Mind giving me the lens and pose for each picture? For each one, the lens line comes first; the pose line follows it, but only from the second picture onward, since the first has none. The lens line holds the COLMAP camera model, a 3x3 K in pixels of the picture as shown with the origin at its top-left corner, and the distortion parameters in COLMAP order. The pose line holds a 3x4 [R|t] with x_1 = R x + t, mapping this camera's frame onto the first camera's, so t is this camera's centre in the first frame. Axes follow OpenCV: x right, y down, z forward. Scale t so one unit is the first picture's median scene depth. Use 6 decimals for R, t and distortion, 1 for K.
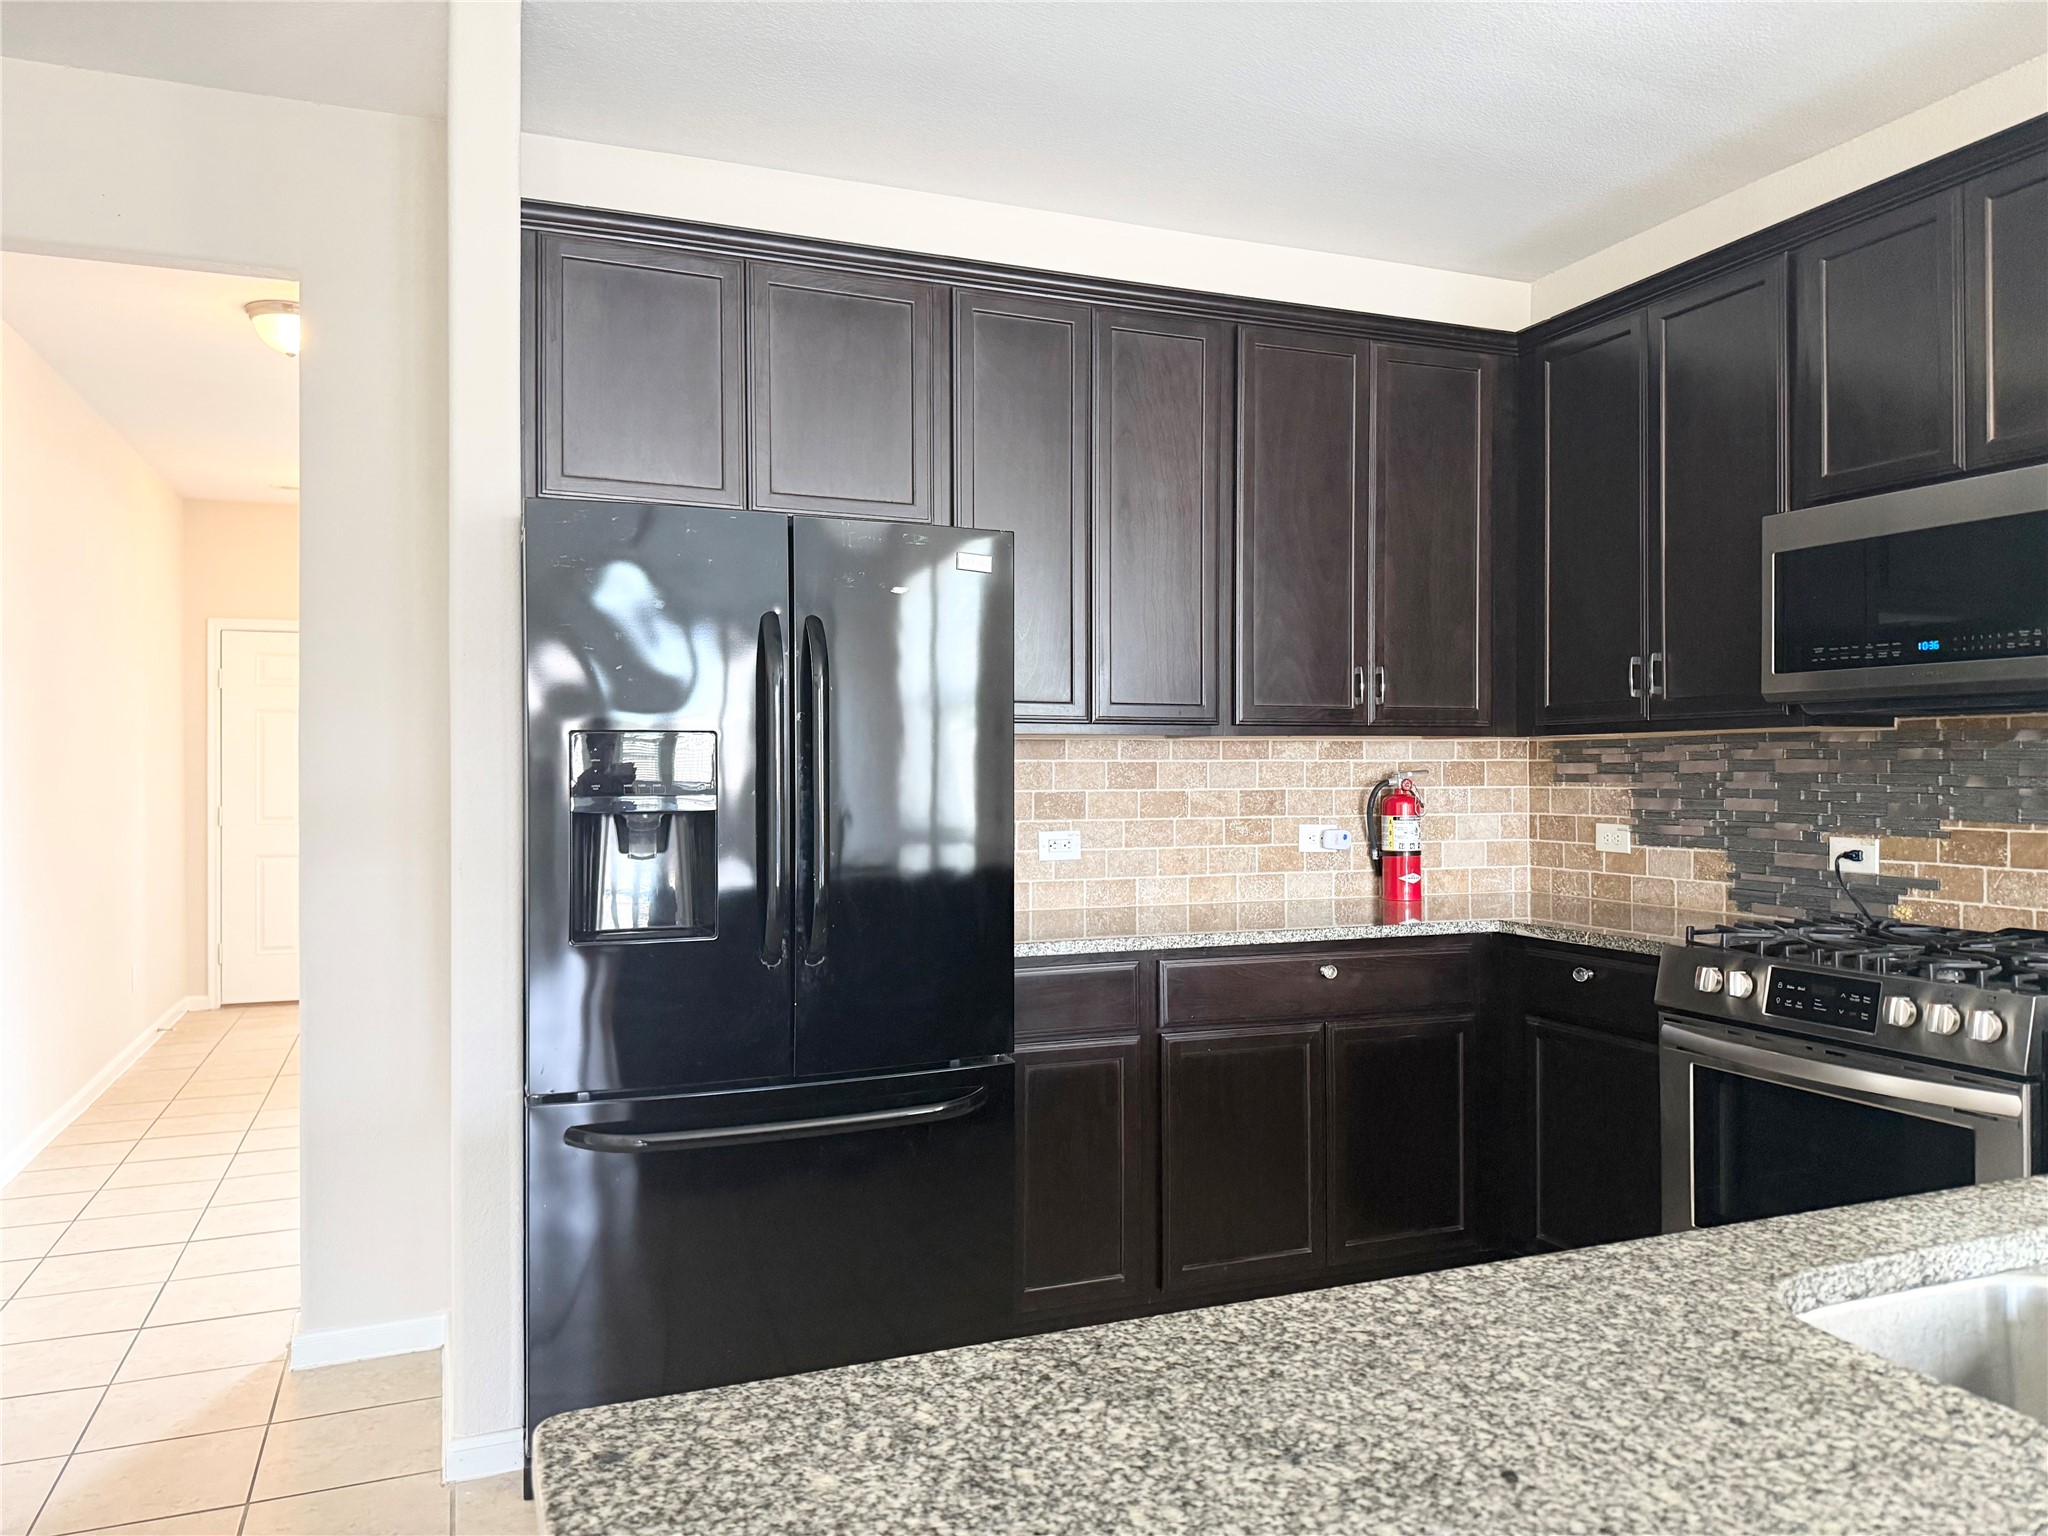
lens RADIAL K [[1442.4, 0, 1031.8], [0, 1442.4, 769.2], [0, 0, 1]] dist [0.065123, -0.075045]
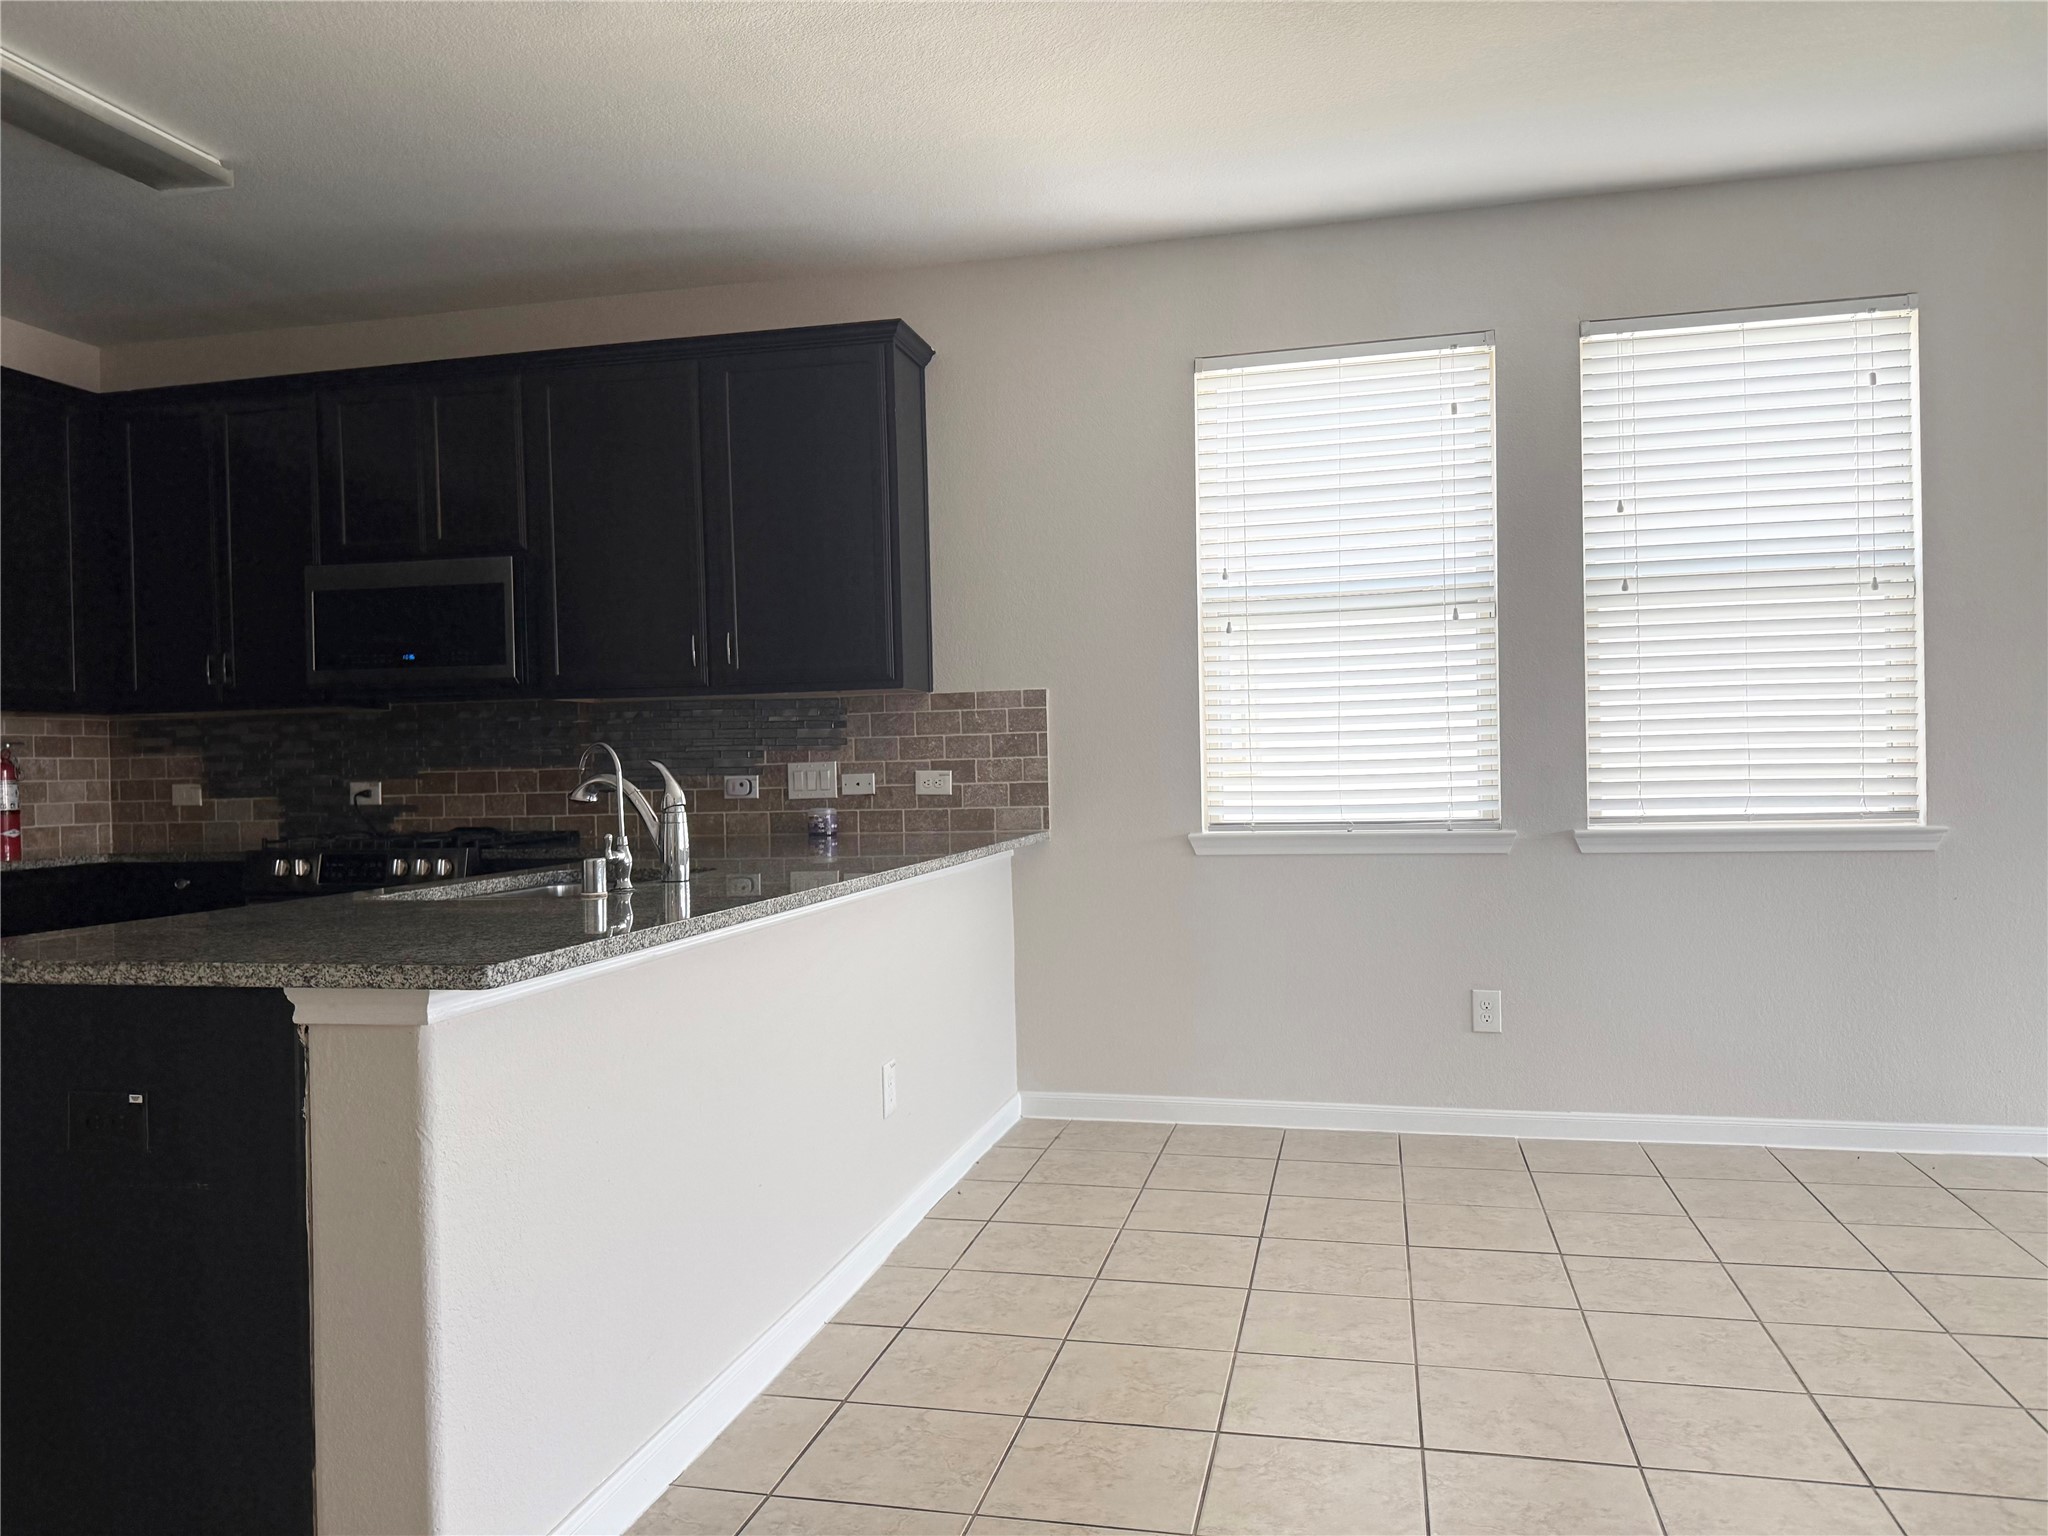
lens RADIAL K [[1442.4, 0, 1034.2], [0, 1442.4, 779.2], [0, 0, 1]] dist [0.065123, -0.075045]
pose [[0.574049, -0.016199, 0.818660, -0.301358], [0.019103, 0.999797, 0.006388, 0.050280], [-0.818598, 0.011972, 0.574242, -0.475604]]
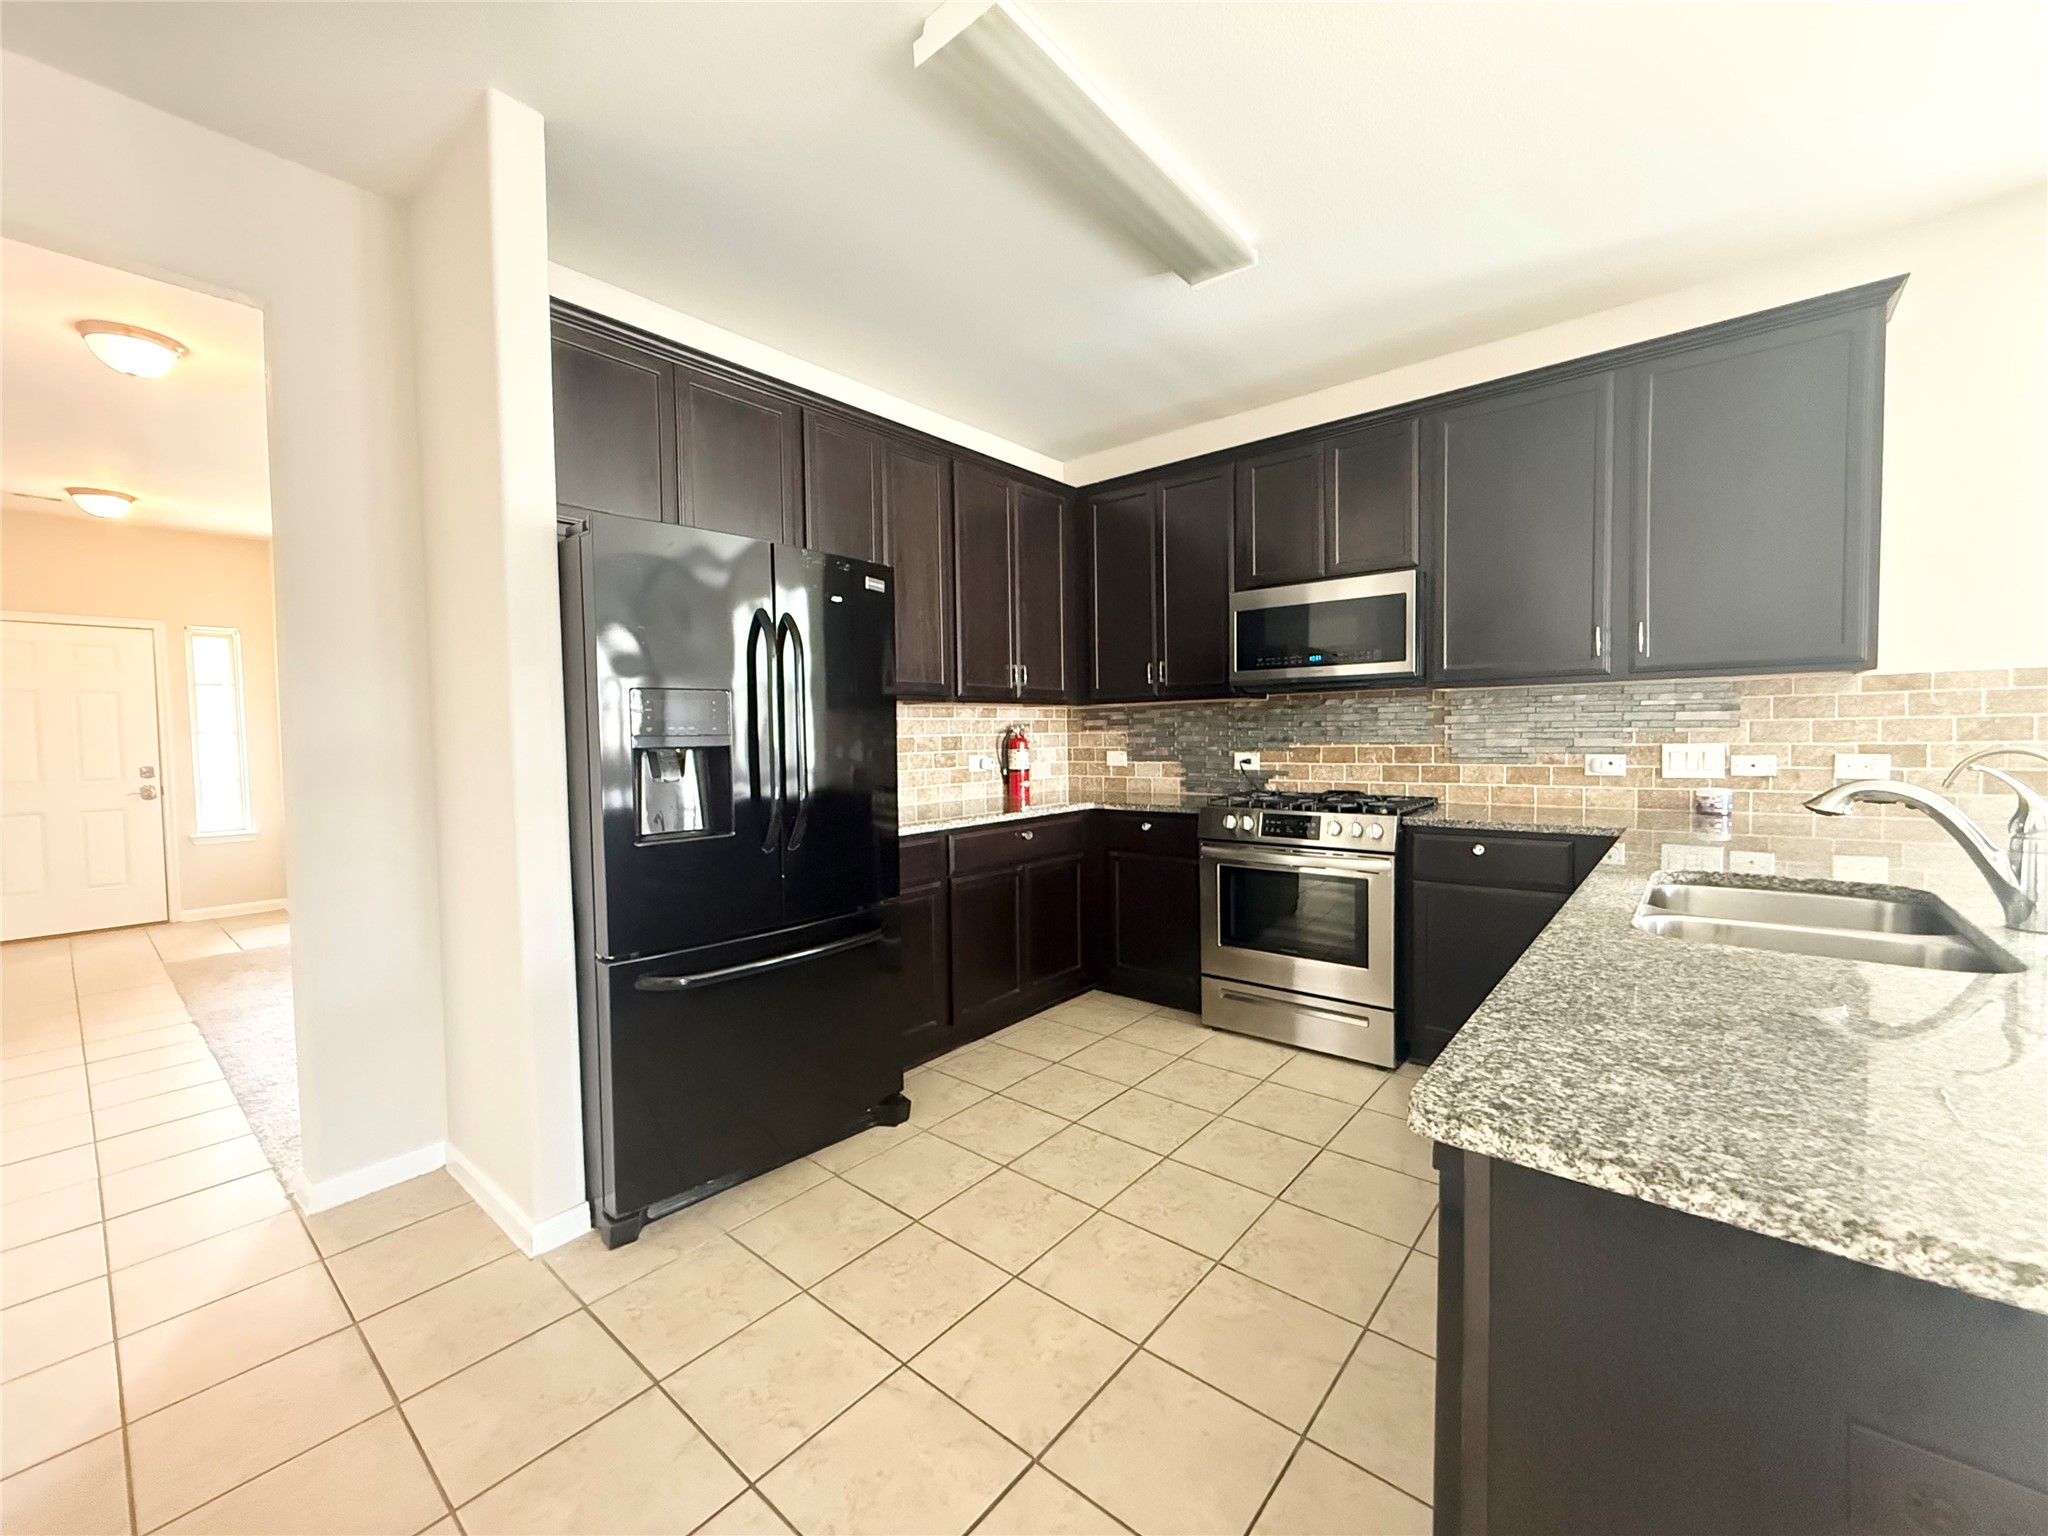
lens RADIAL K [[818.8, 0, 1023.3], [0, 818.8, 765.8], [0, 0, 1]] dist [-0.001441, 0.002560]
pose [[0.882262, -0.029708, 0.469820, -0.283774], [0.013804, 0.999210, 0.037260, 0.018258], [-0.470556, -0.026388, 0.881975, 0.121992]]
